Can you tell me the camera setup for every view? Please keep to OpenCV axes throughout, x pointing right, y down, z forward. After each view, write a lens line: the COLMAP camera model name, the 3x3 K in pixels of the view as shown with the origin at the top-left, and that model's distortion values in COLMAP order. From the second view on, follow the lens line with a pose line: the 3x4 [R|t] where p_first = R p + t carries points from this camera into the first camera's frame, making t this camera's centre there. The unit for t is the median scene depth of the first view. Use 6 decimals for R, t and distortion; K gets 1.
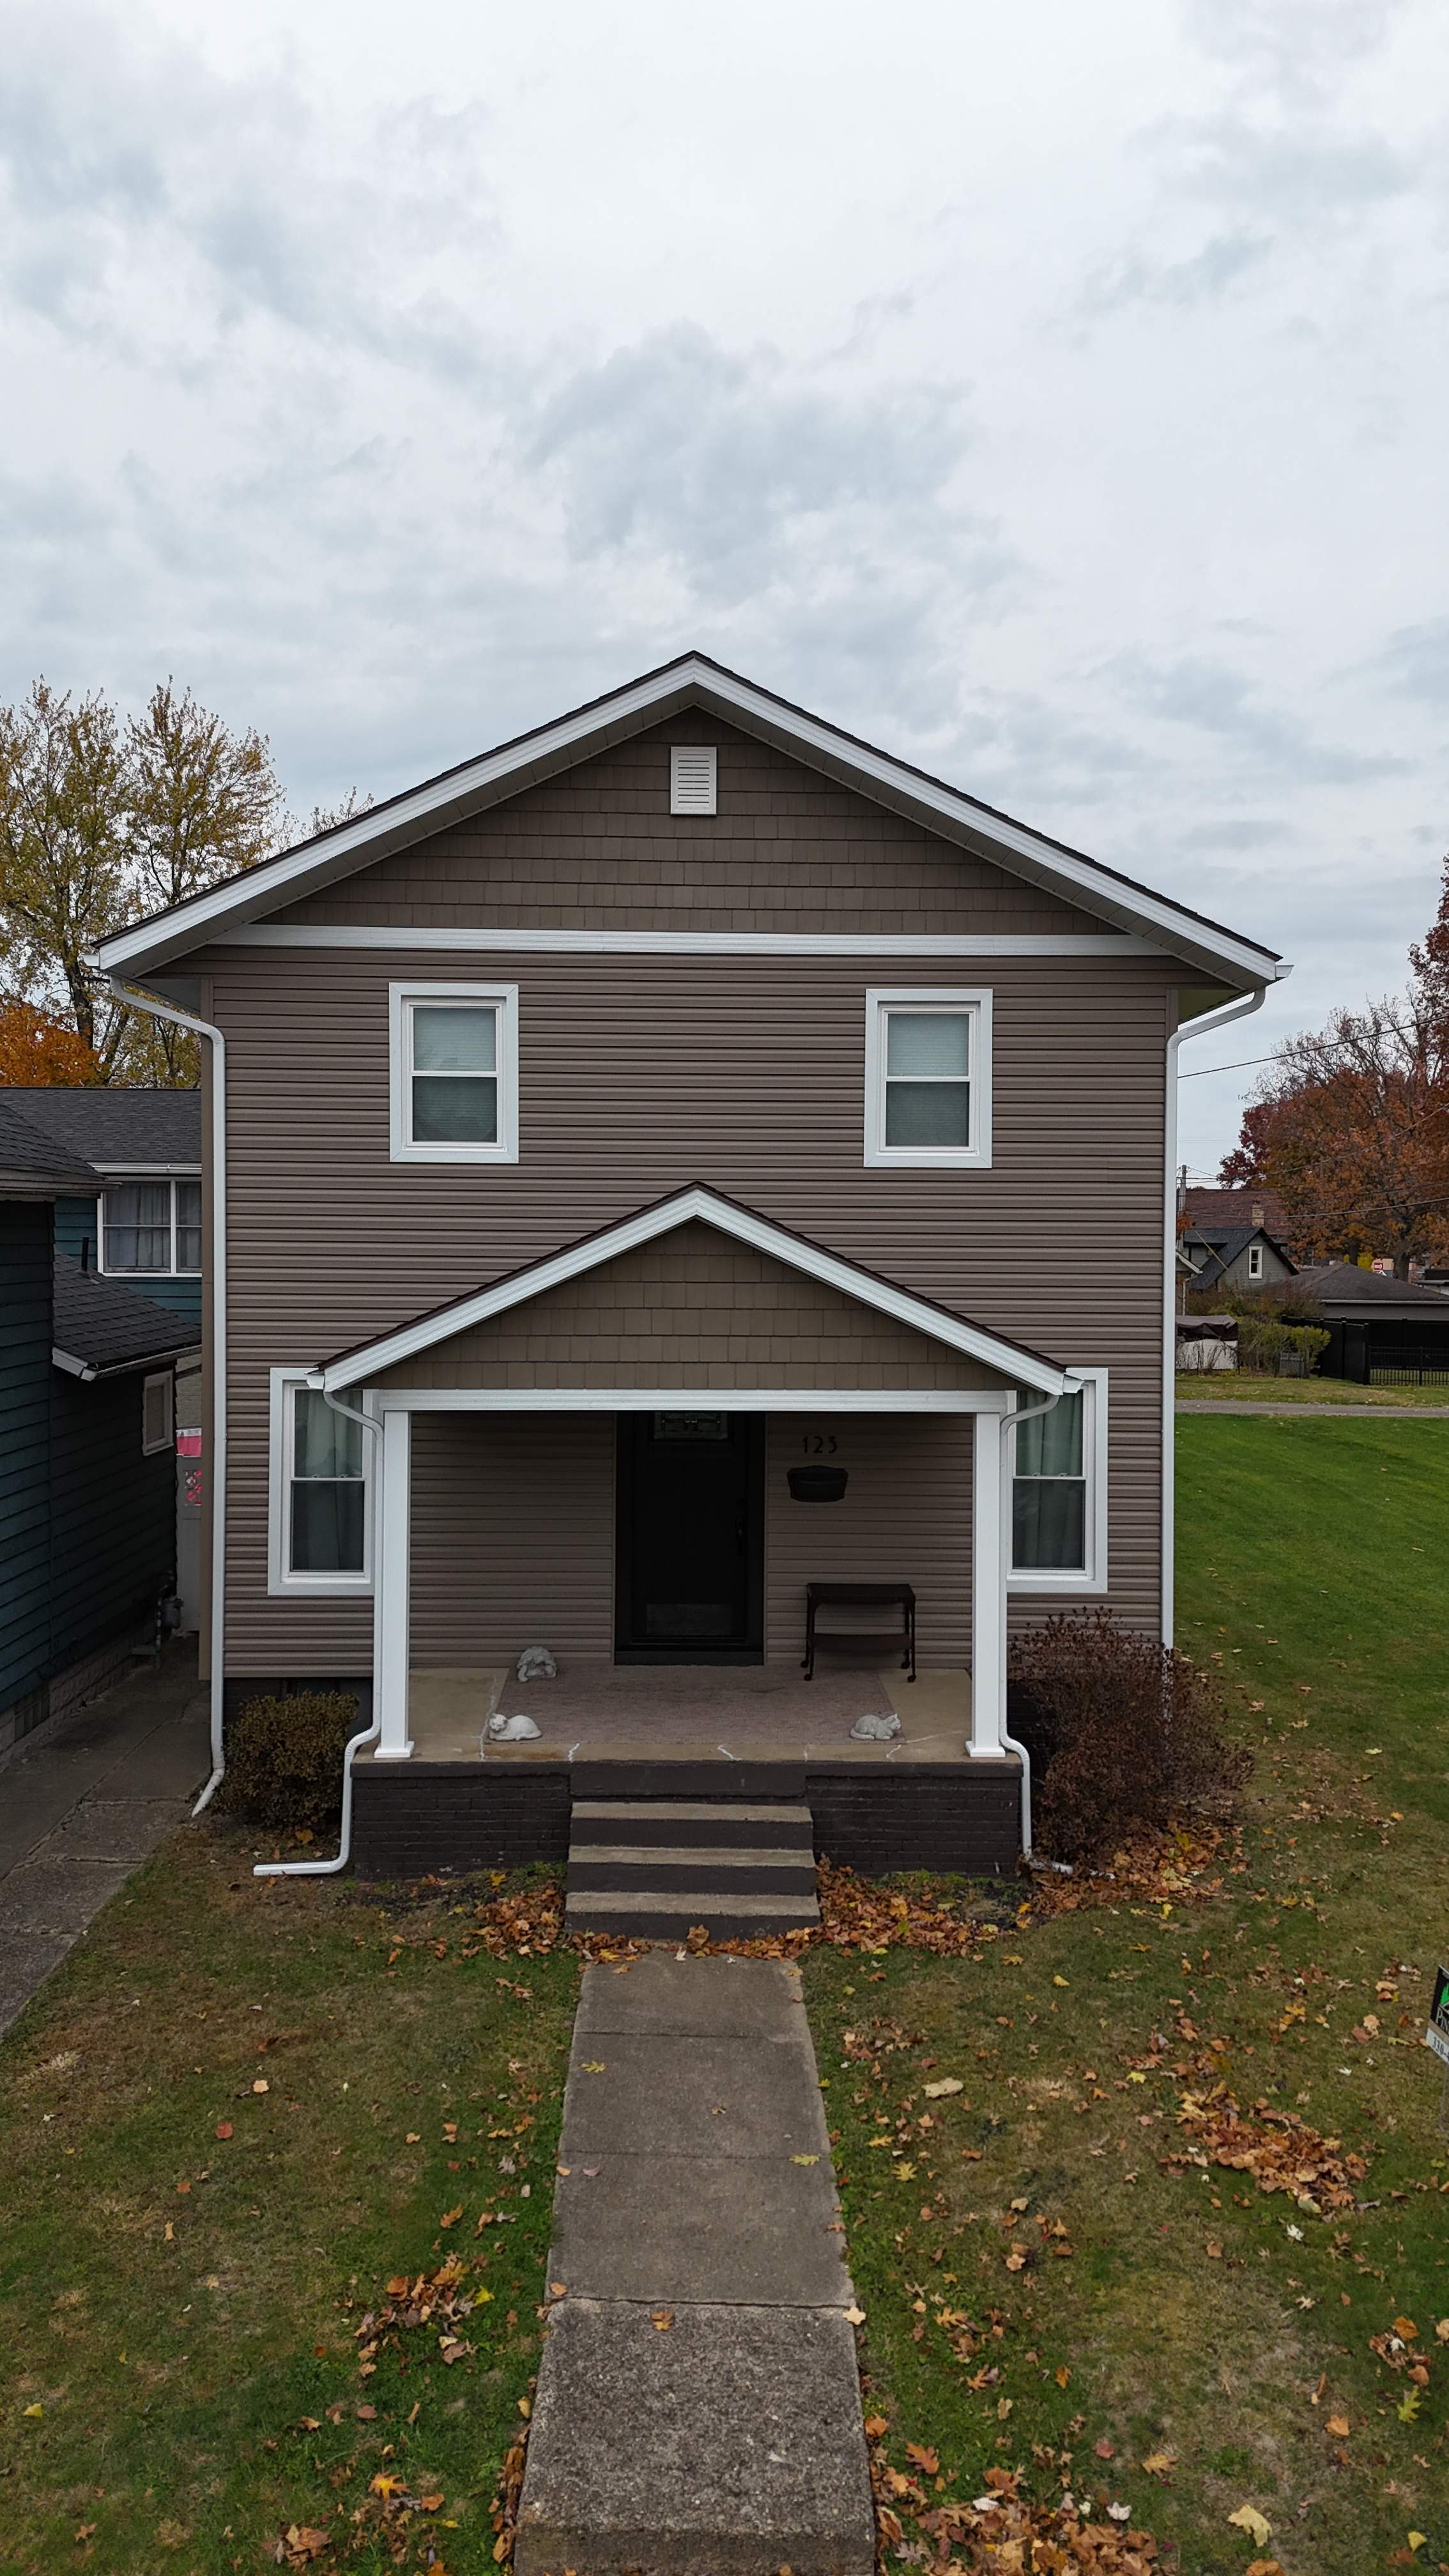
lens RADIAL K [[1858.8, 0, 724.5], [0, 1858.8, 1288.0], [0, 0, 1]] dist [0.103966, -0.075556]
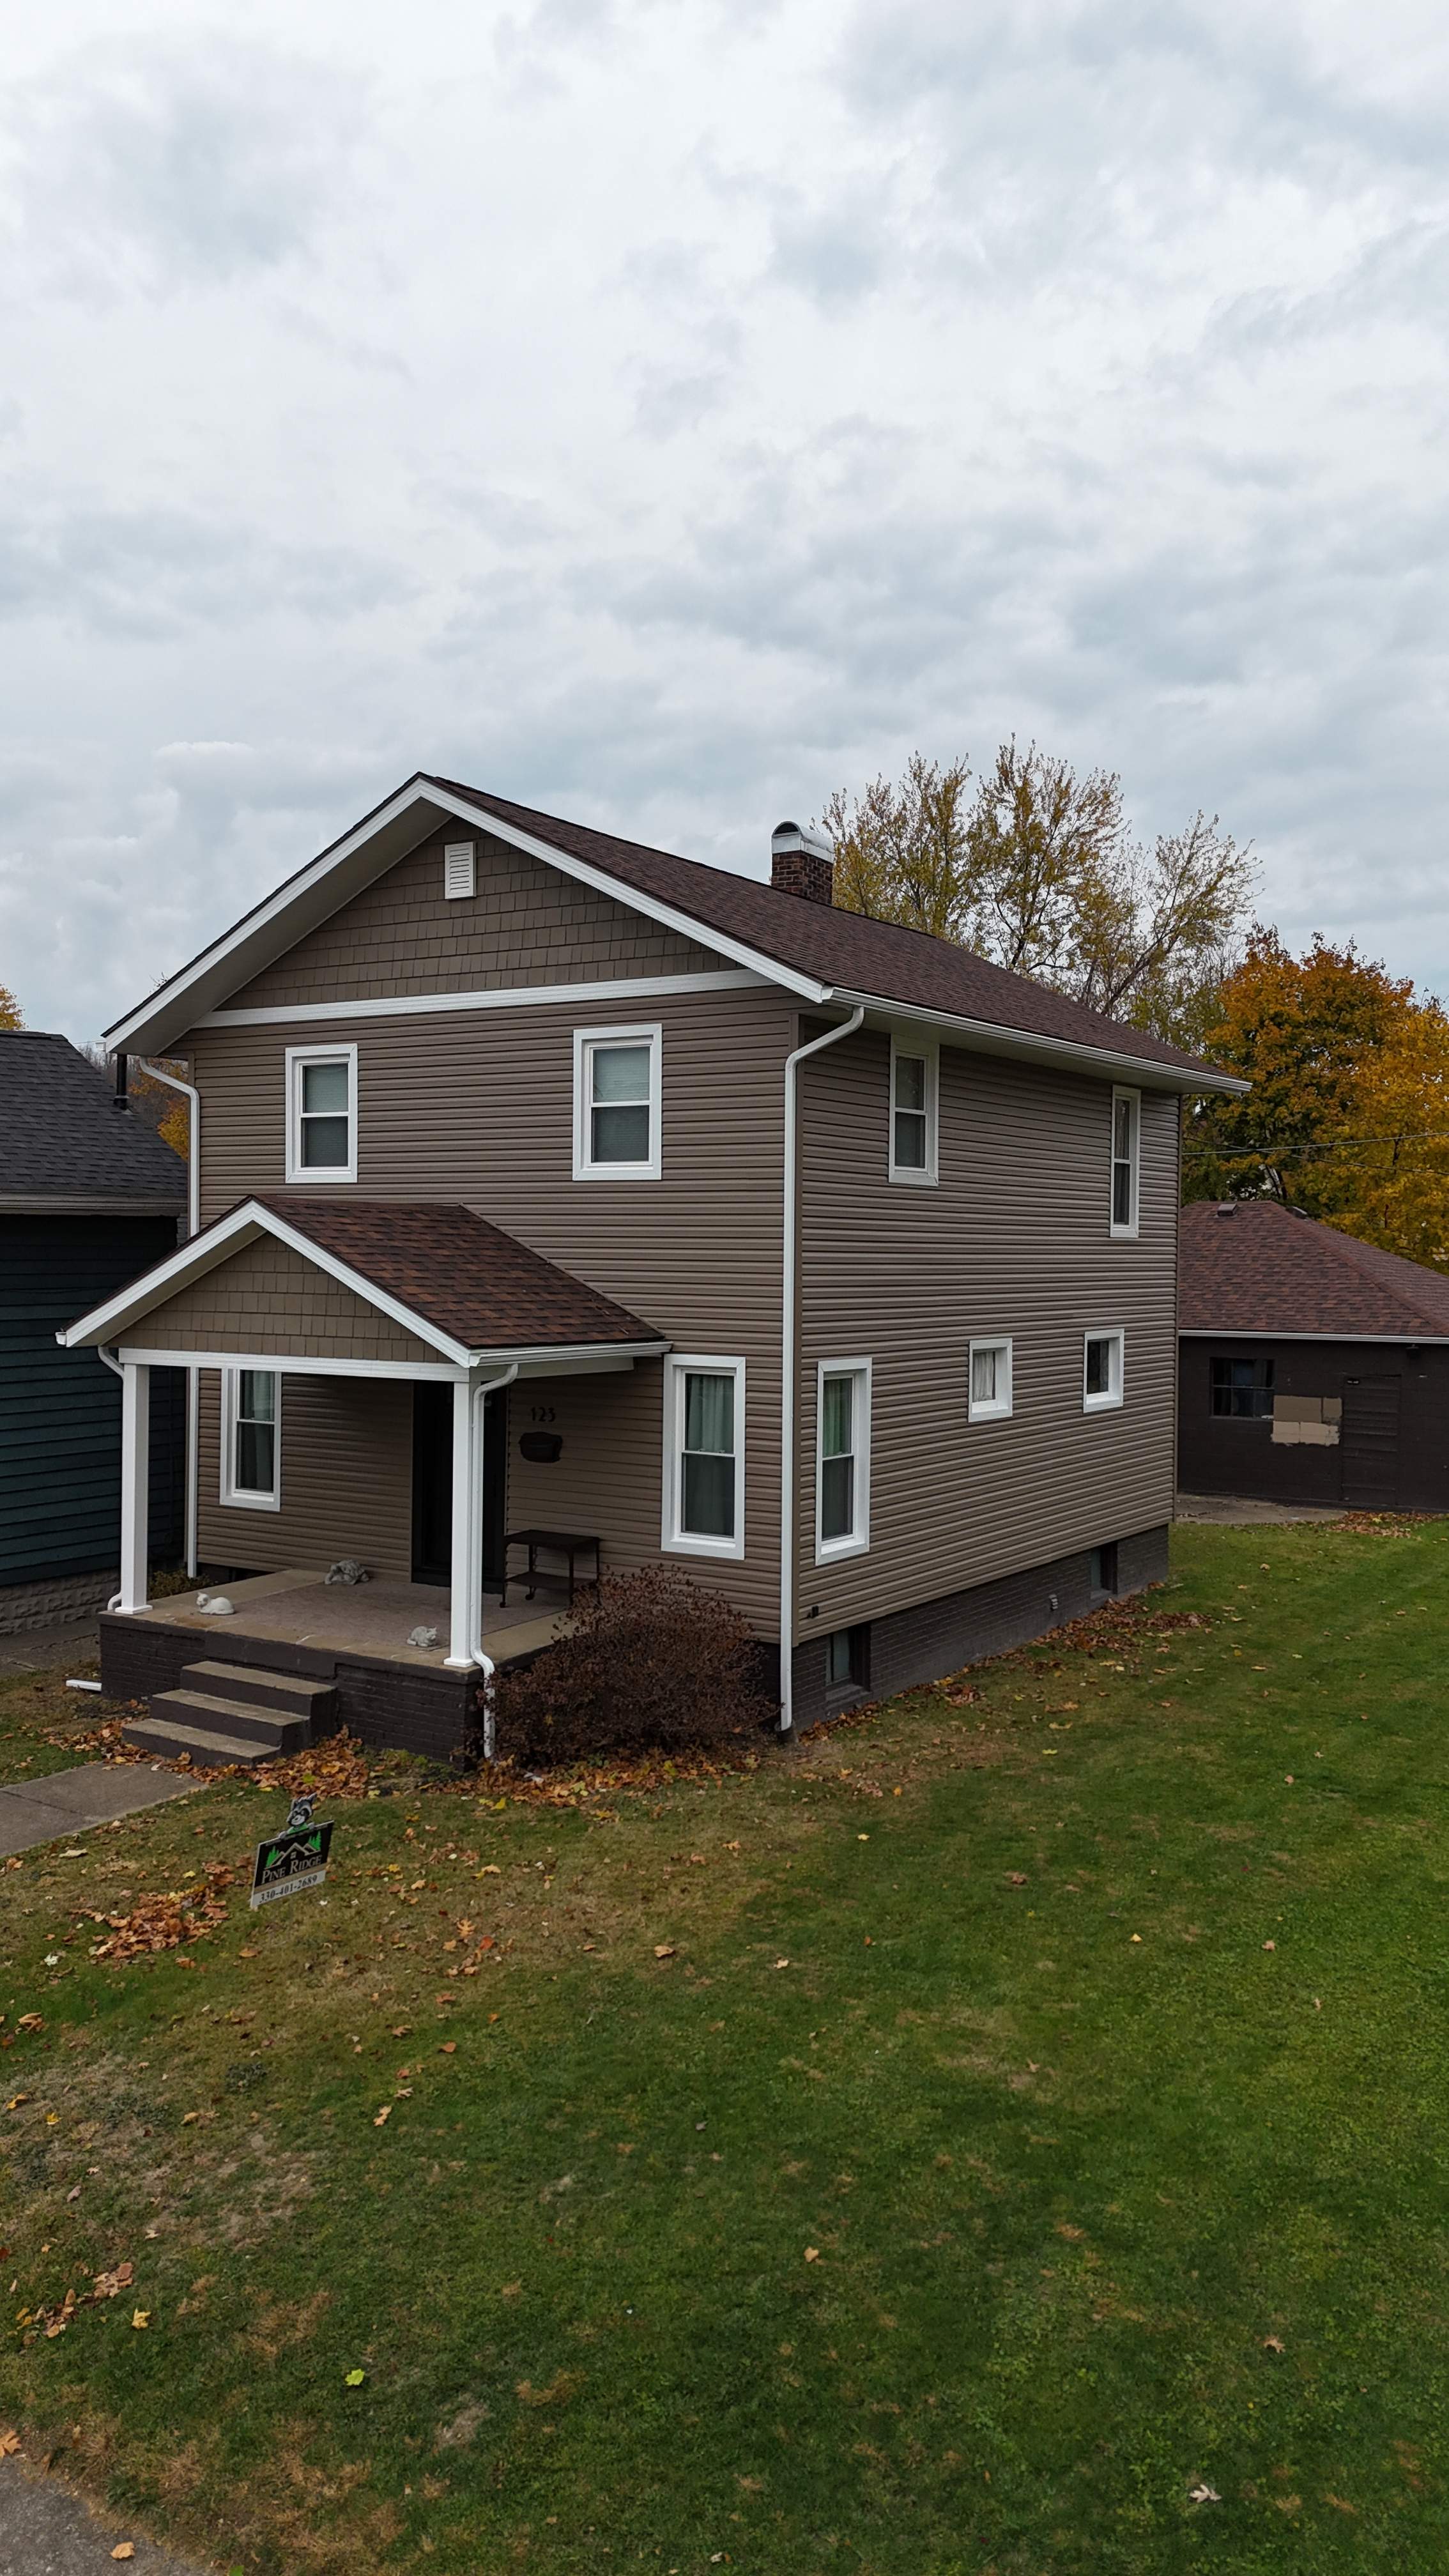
lens RADIAL K [[1858.8, 0, 724.5], [0, 1858.8, 1288.0], [0, 0, 1]] dist [0.103966, -0.075556]
pose [[0.828487, 0.013441, -0.559847, 0.819536], [-0.018329, 0.999827, -0.003120, 0.005018], [0.559709, 0.012846, 0.828590, 0.077189]]
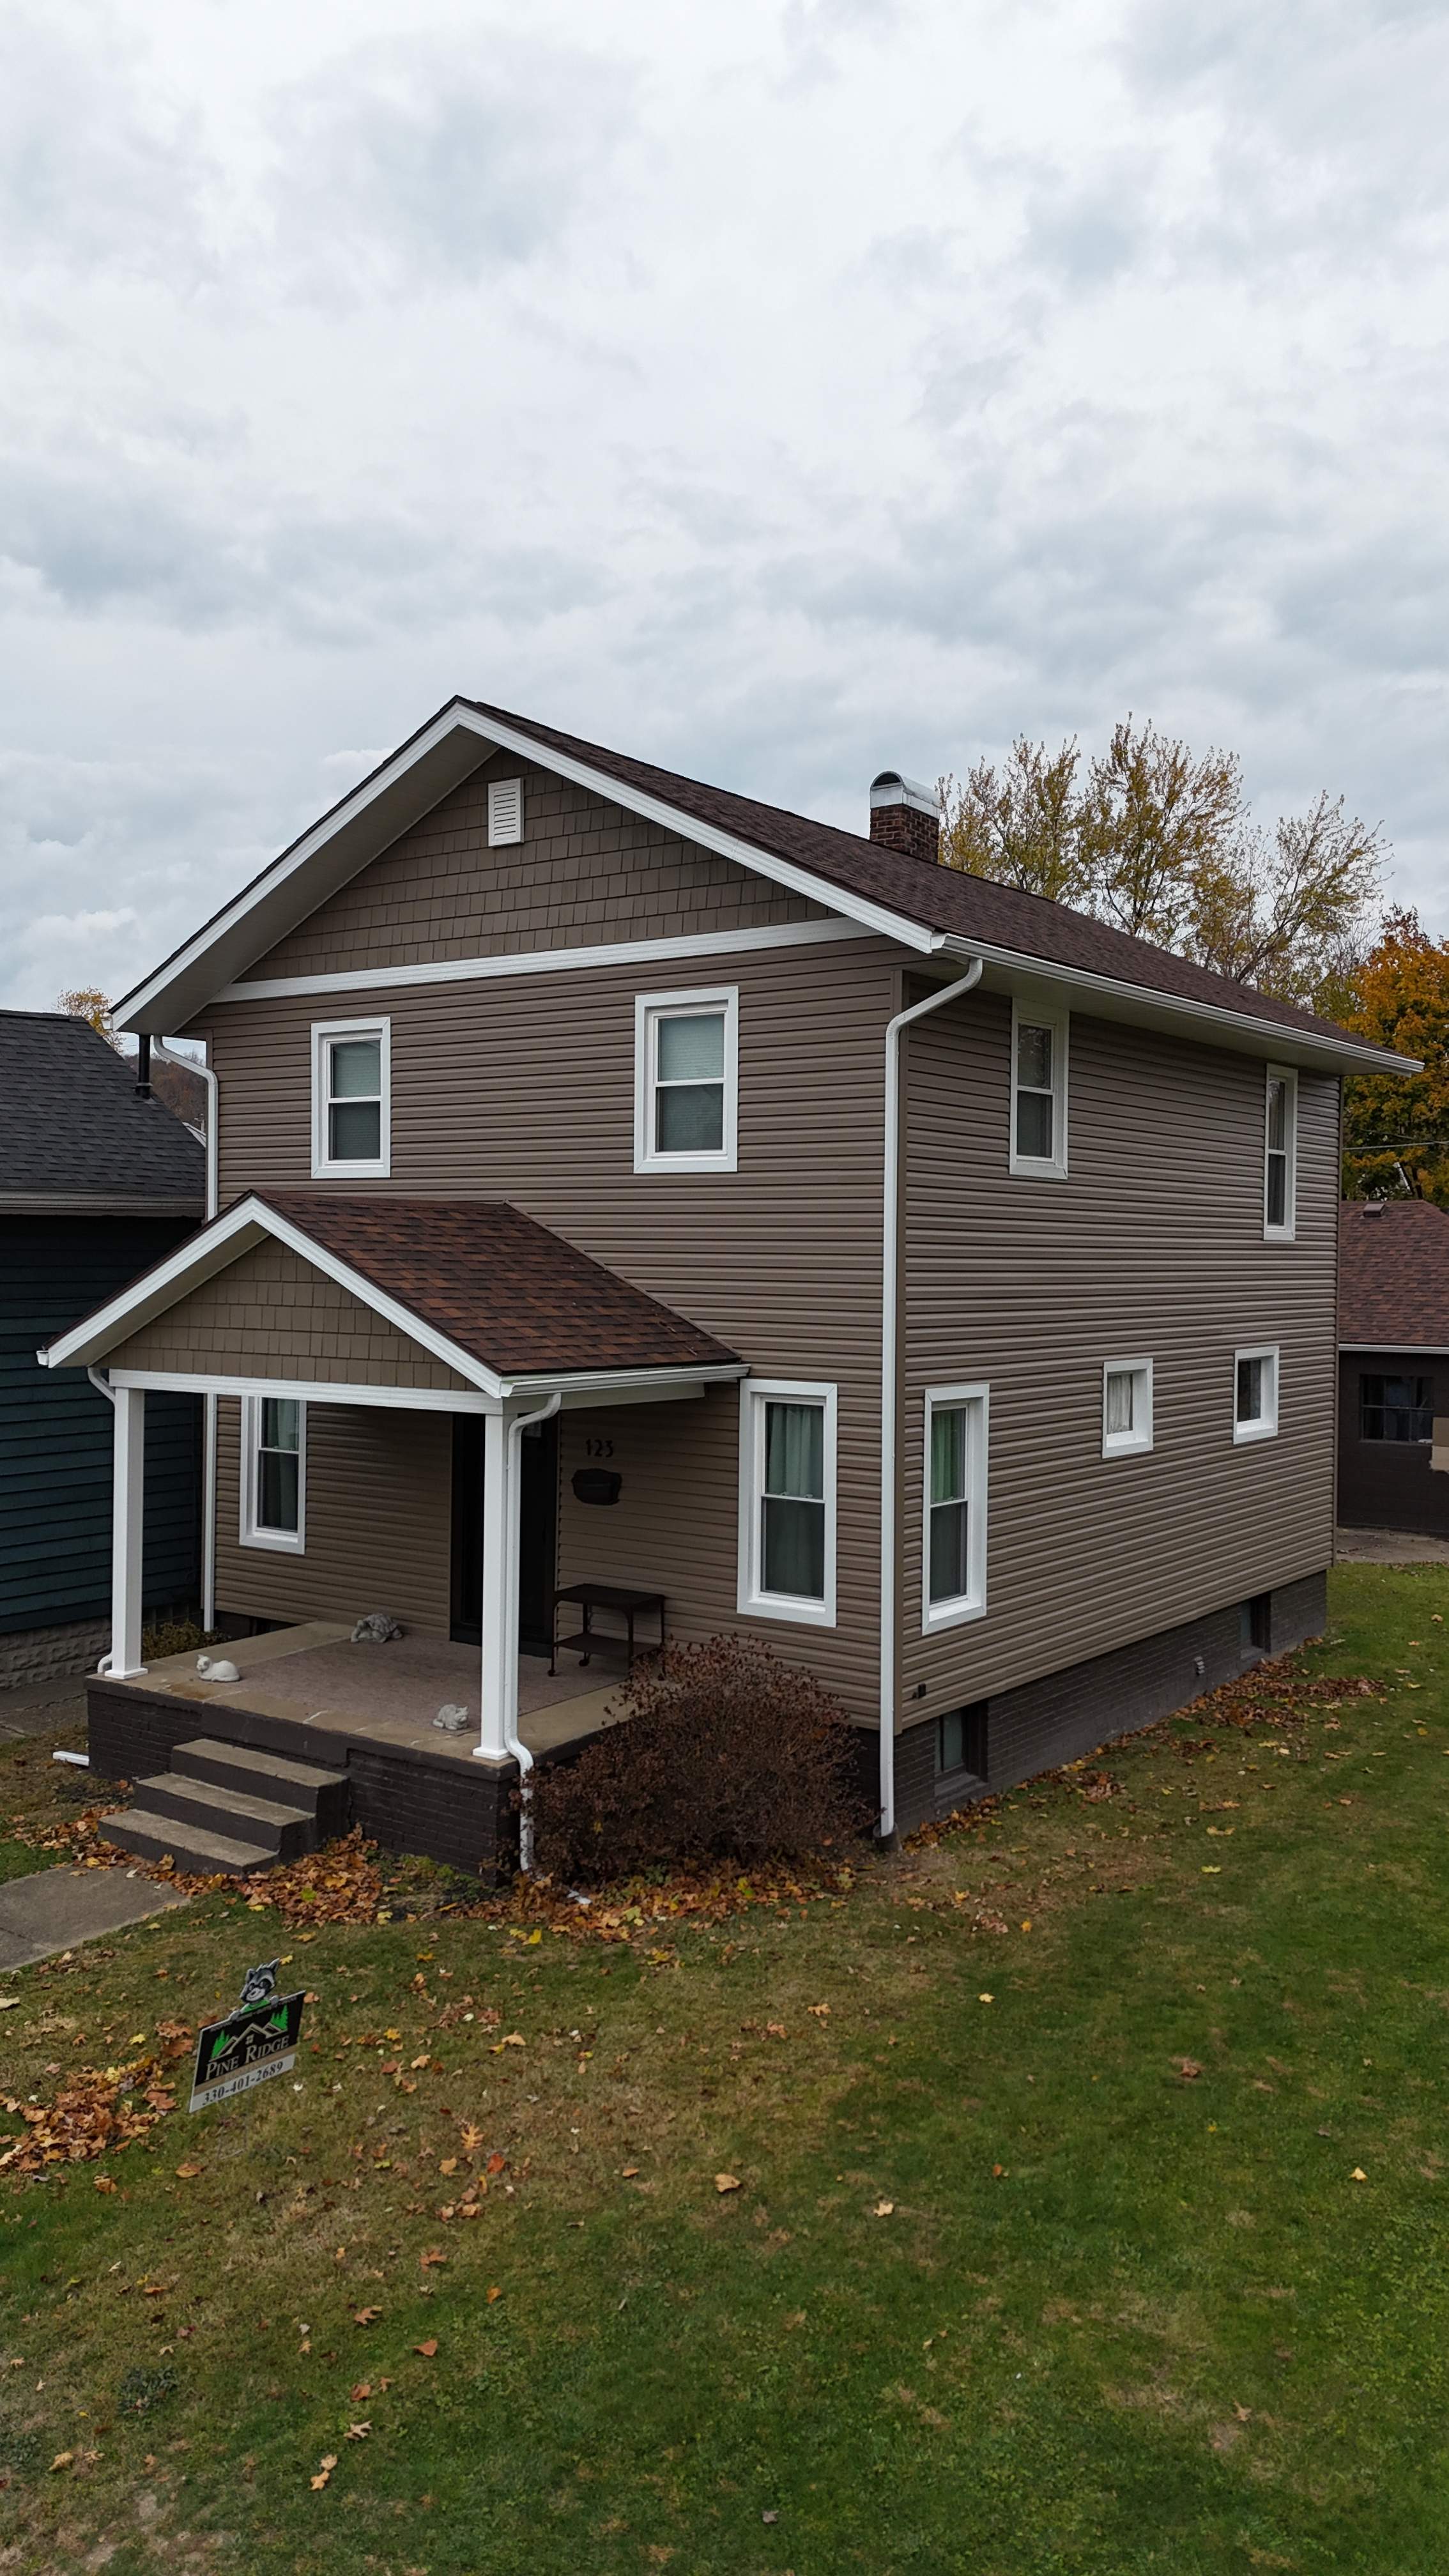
lens RADIAL K [[1858.8, 0, 724.5], [0, 1858.8, 1288.0], [0, 0, 1]] dist [0.103966, -0.075556]
pose [[0.798245, 0.013133, -0.602190, 0.720631], [-0.019741, 0.999796, -0.004363, 0.000035], [0.602009, 0.015371, 0.798341, 0.231319]]
